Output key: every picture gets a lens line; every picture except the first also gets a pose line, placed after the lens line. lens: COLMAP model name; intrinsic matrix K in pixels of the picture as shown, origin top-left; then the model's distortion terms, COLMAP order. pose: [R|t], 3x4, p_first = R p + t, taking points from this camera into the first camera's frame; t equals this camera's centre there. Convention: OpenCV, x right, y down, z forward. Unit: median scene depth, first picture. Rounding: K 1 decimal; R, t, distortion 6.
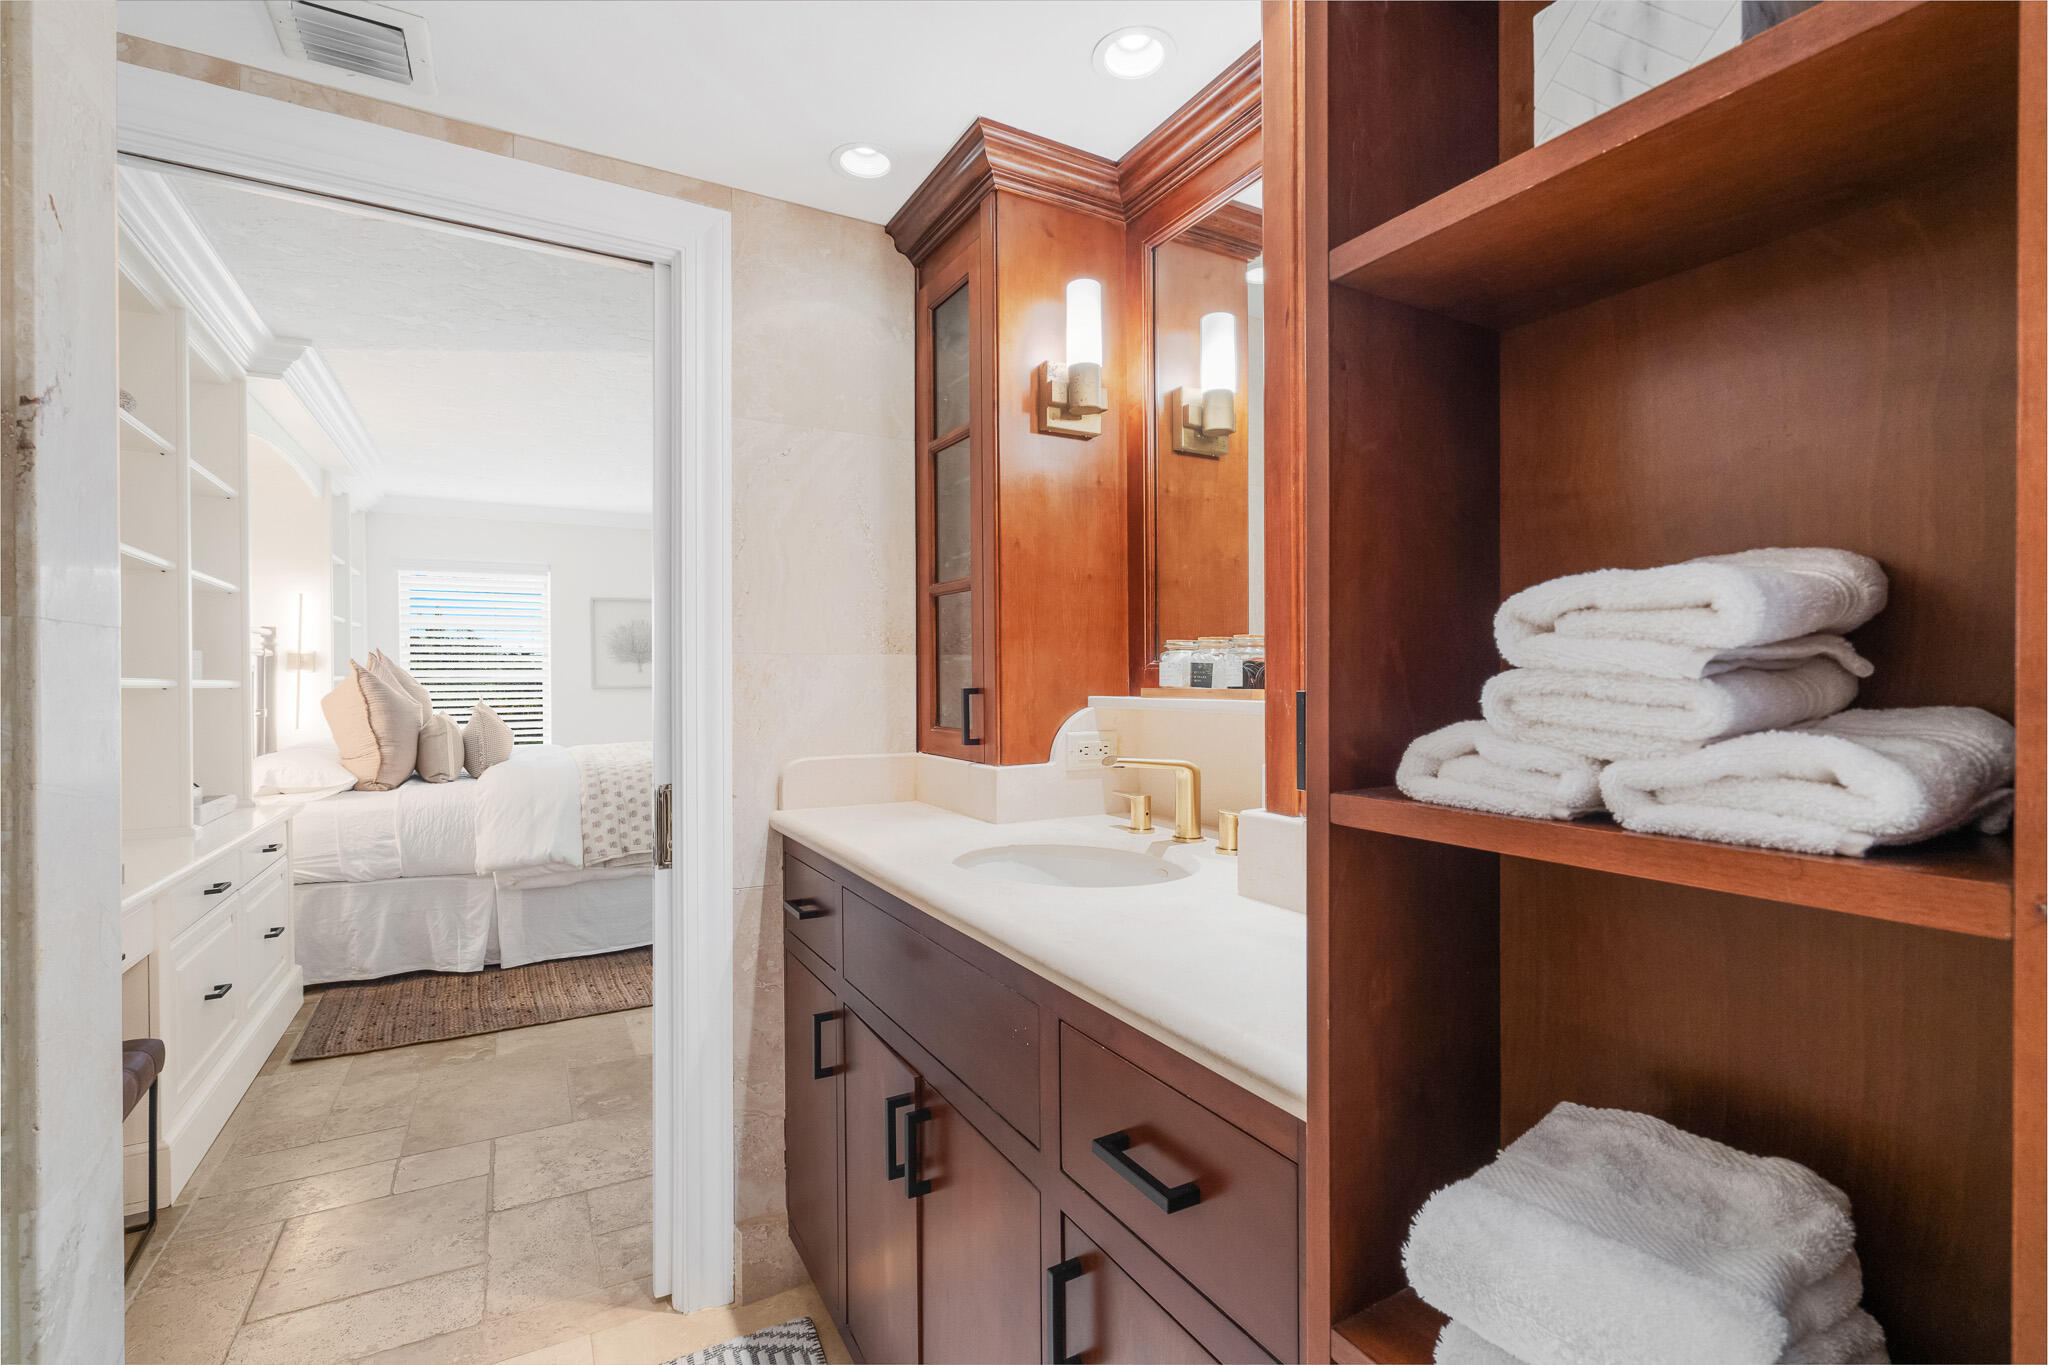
lens RADIAL K [[924.1, 0, 1024.7], [0, 924.1, 684.1], [0, 0, 1]] dist [-0.006435, 0.003681]
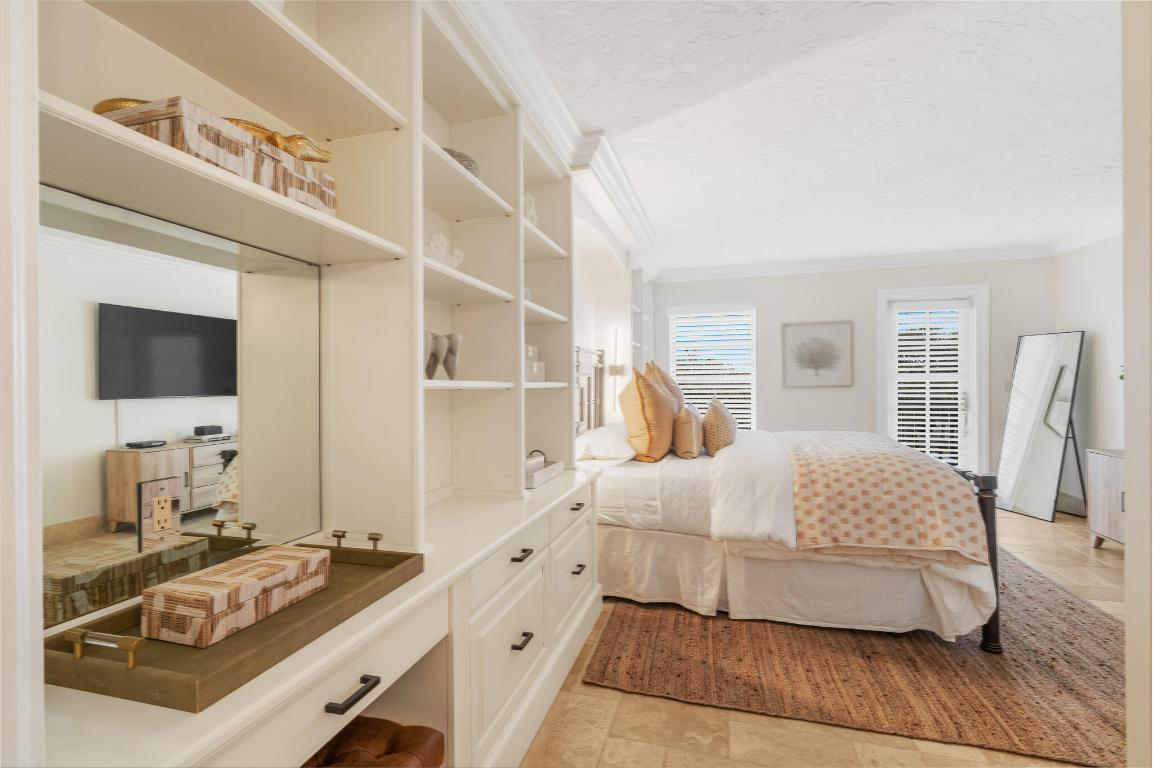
lens RADIAL K [[520.3, 0, 577.6], [0, 520.3, 384.8], [0, 0, 1]] dist [-0.006435, 0.003681]
pose [[0.707978, 0.002581, -0.706230, -0.228876], [-0.000740, 0.999995, 0.002913, -0.002450], [0.706234, -0.001539, 0.707977, 0.378091]]
